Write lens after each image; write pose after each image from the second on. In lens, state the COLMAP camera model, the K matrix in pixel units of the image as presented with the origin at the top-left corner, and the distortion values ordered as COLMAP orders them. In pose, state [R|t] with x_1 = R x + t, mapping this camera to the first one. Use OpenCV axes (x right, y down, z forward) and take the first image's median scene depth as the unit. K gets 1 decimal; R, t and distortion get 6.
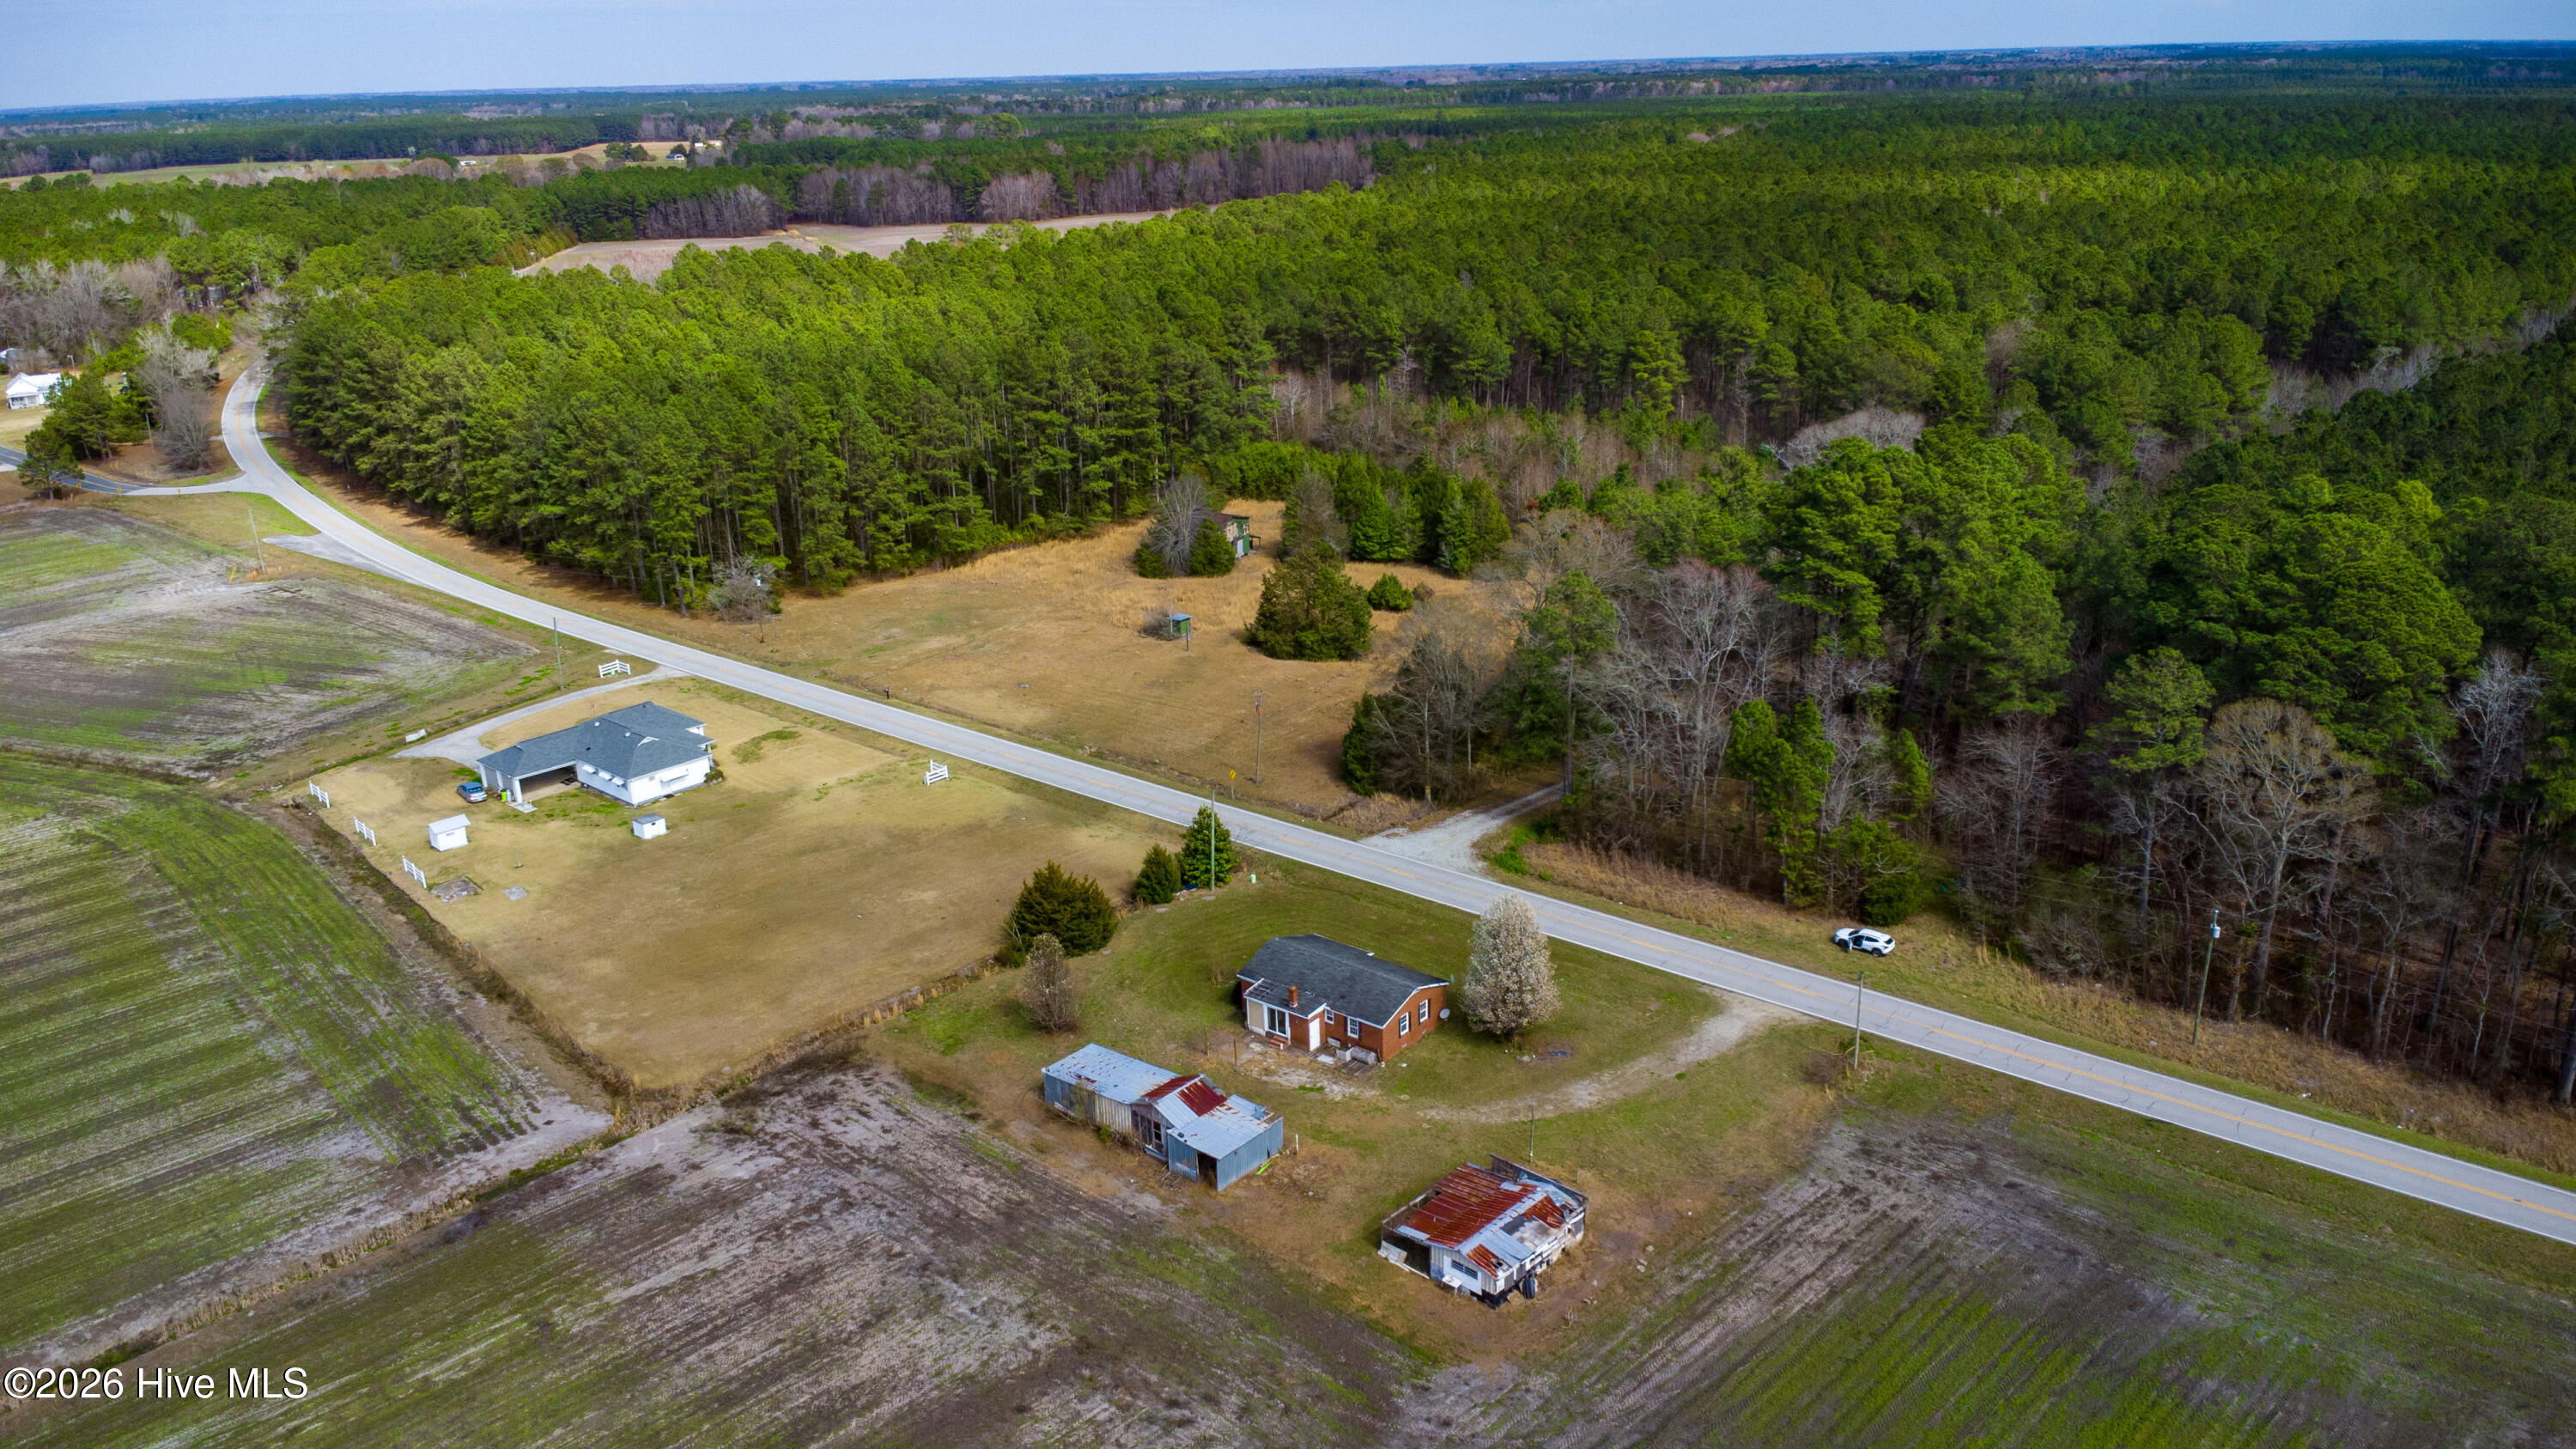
lens RADIAL K [[1878.5, 0, 1291.7], [0, 1878.5, 720.9], [0, 0, 1]] dist [0.011571, -0.001425]
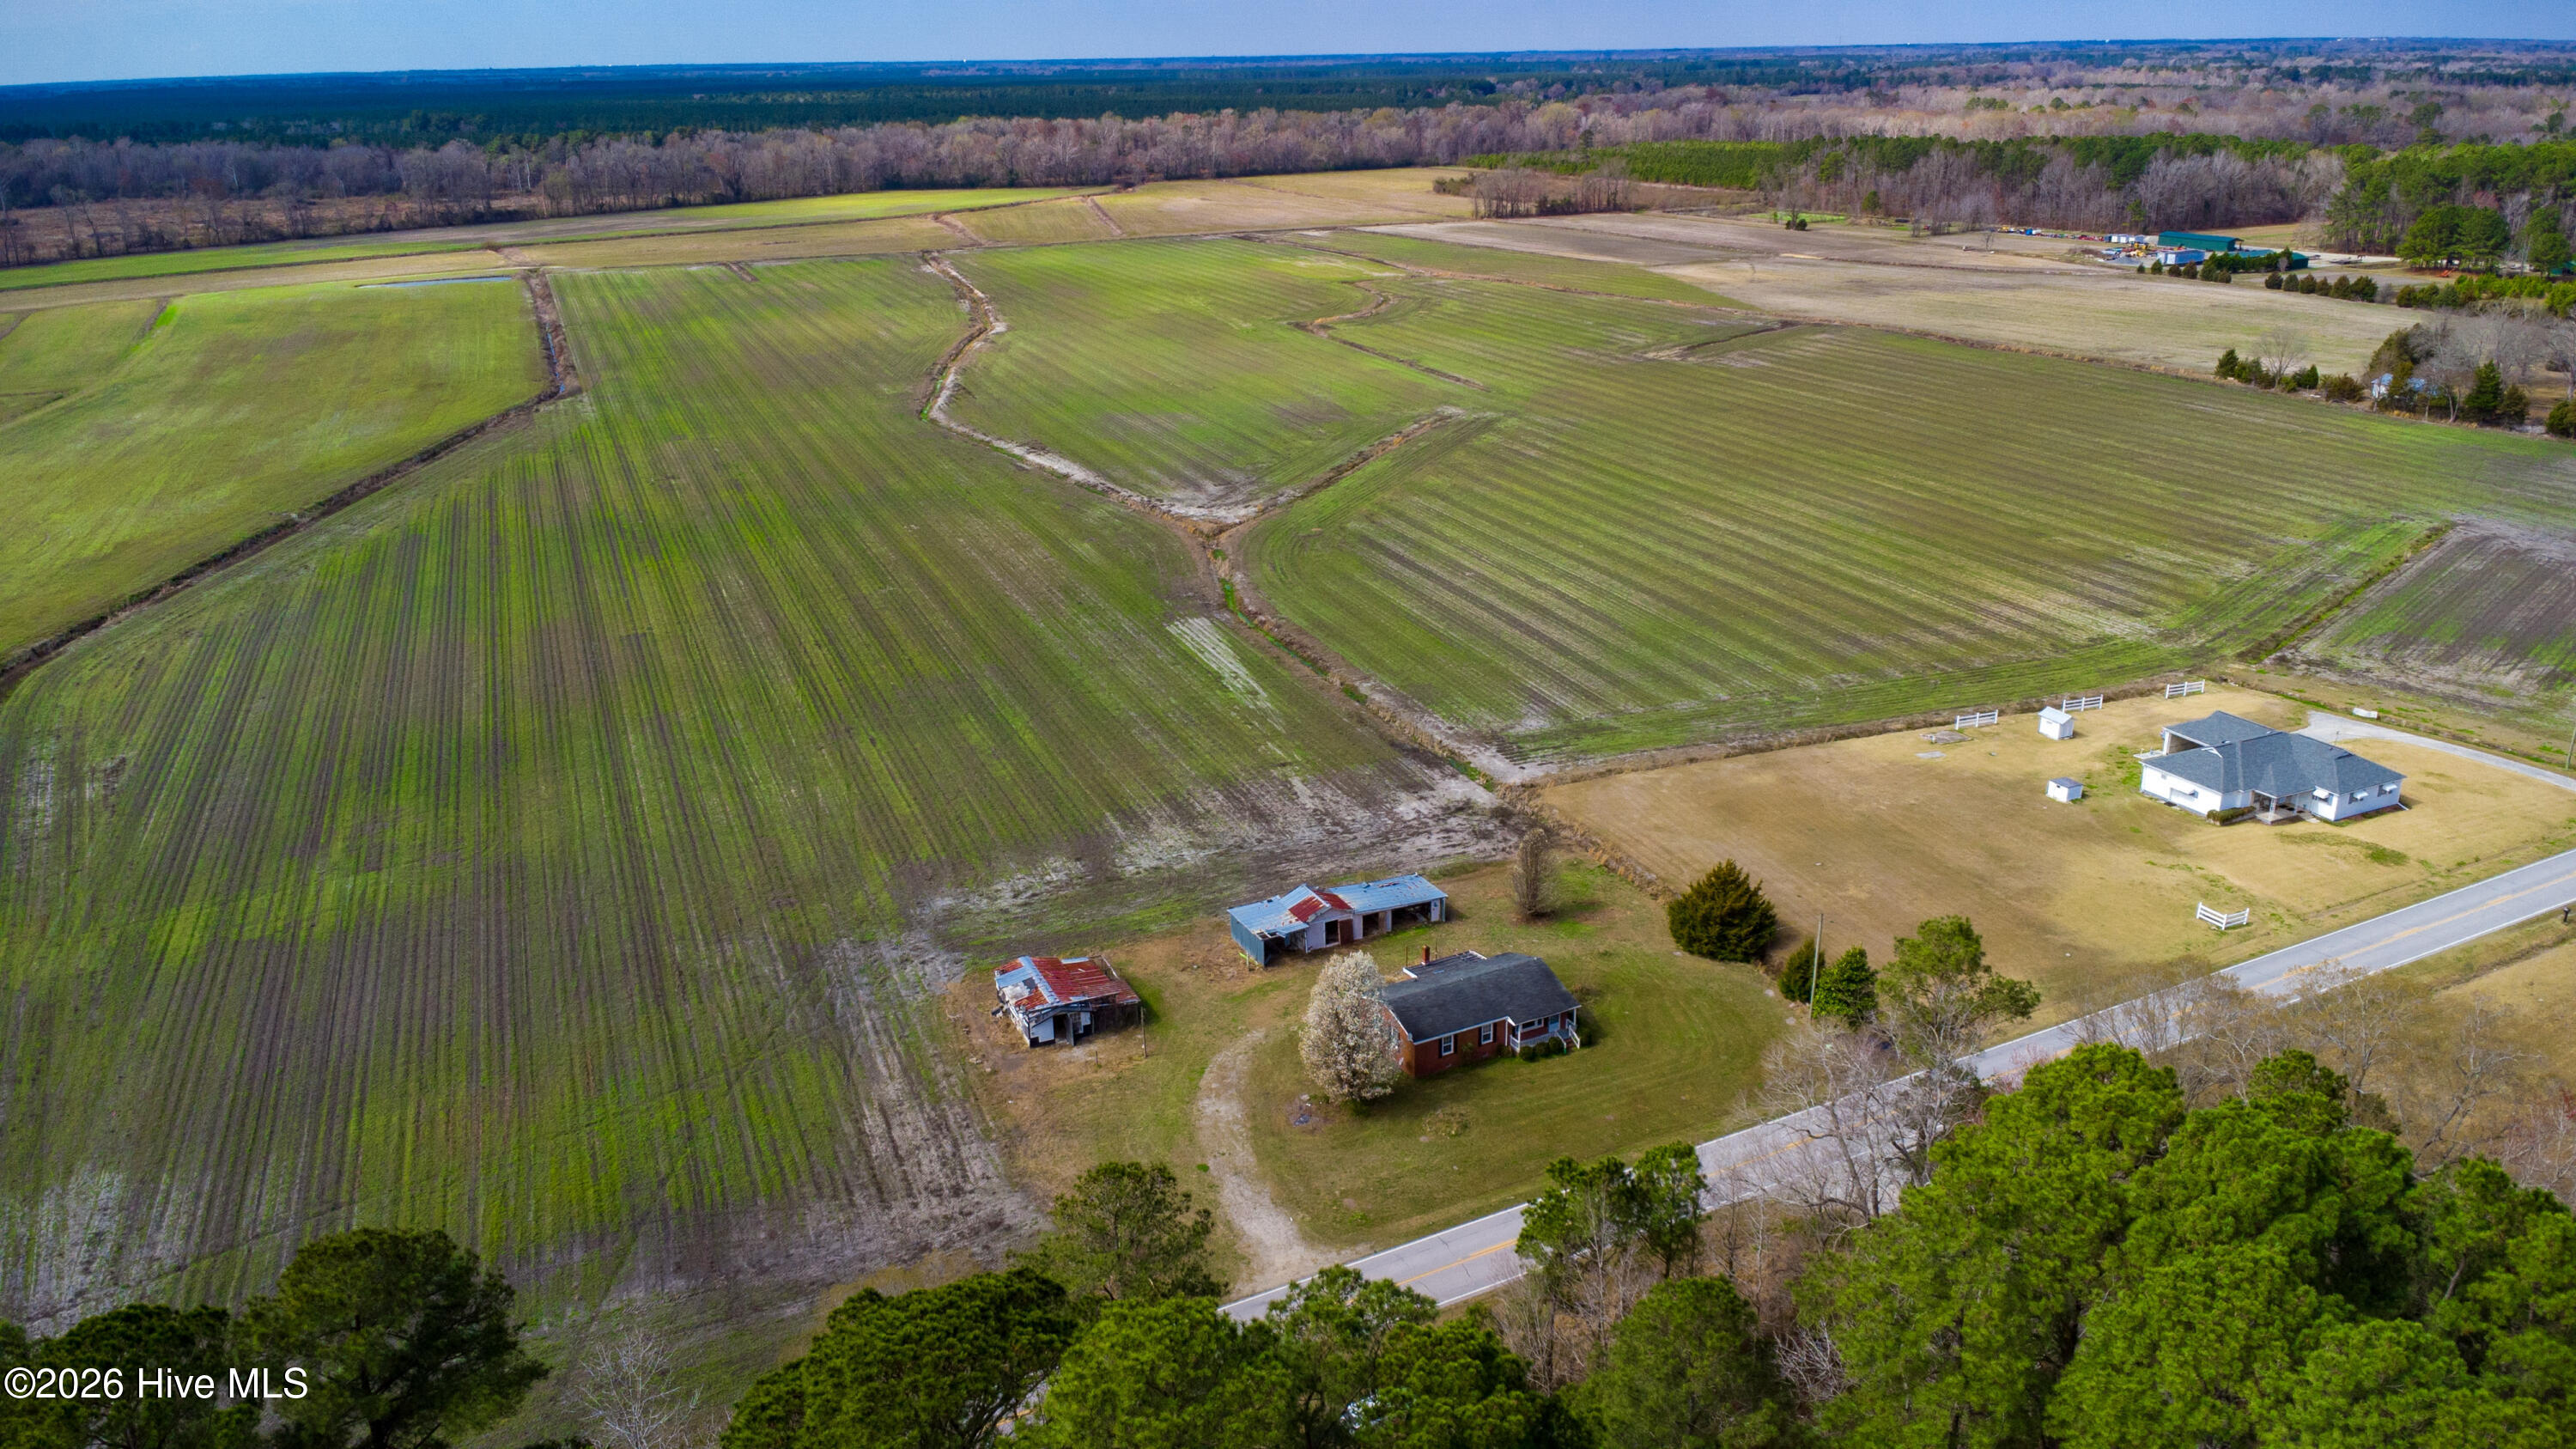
lens RADIAL K [[1890.1, 0, 1290.1], [0, 1890.1, 728.7], [0, 0, 1]] dist [0.002675, -0.001320]
pose [[-0.391526, 0.341392, -0.854493, 0.780007], [-0.279234, 0.840757, 0.463849, -0.375580], [0.876776, 0.420212, -0.233850, 0.989623]]
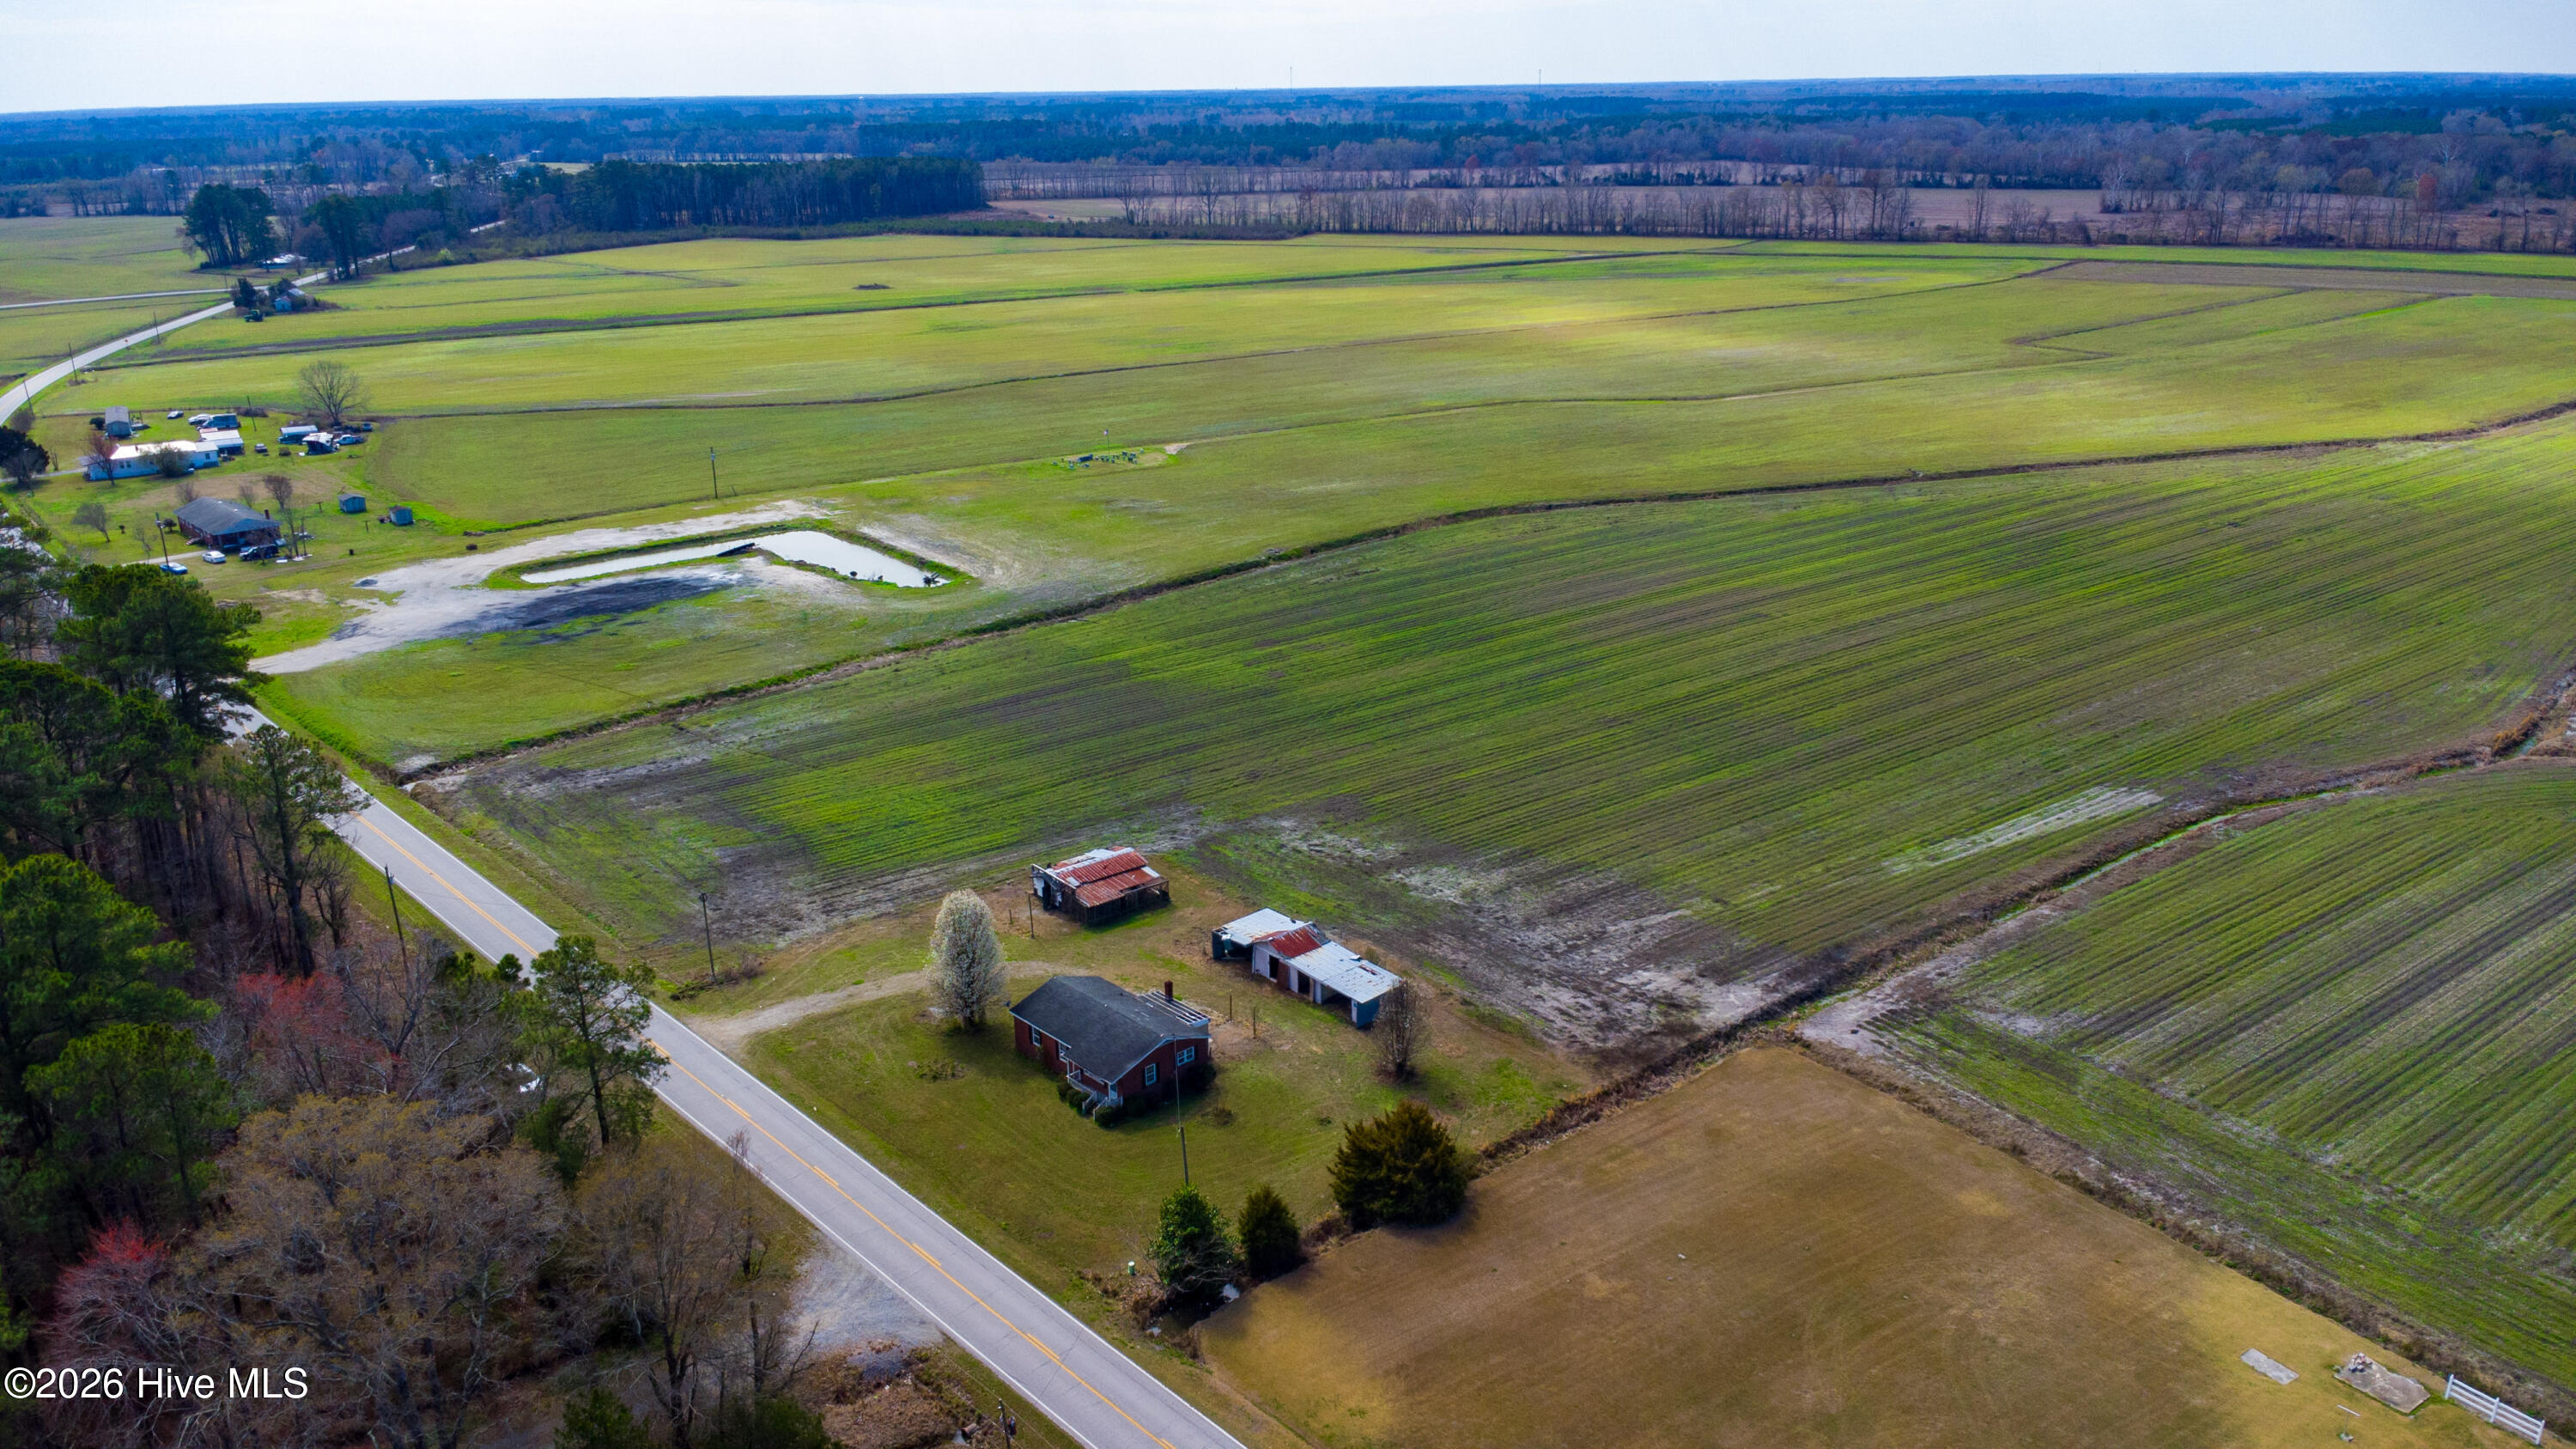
lens RADIAL K [[1878.5, 0, 1291.7], [0, 1878.5, 720.9], [0, 0, 1]] dist [0.011571, -0.001425]
pose [[-0.989750, -0.008016, 0.142586, -0.188791], [0.081510, 0.788113, 0.610110, -0.532012], [-0.117264, 0.615479, -0.779381, 1.507040]]
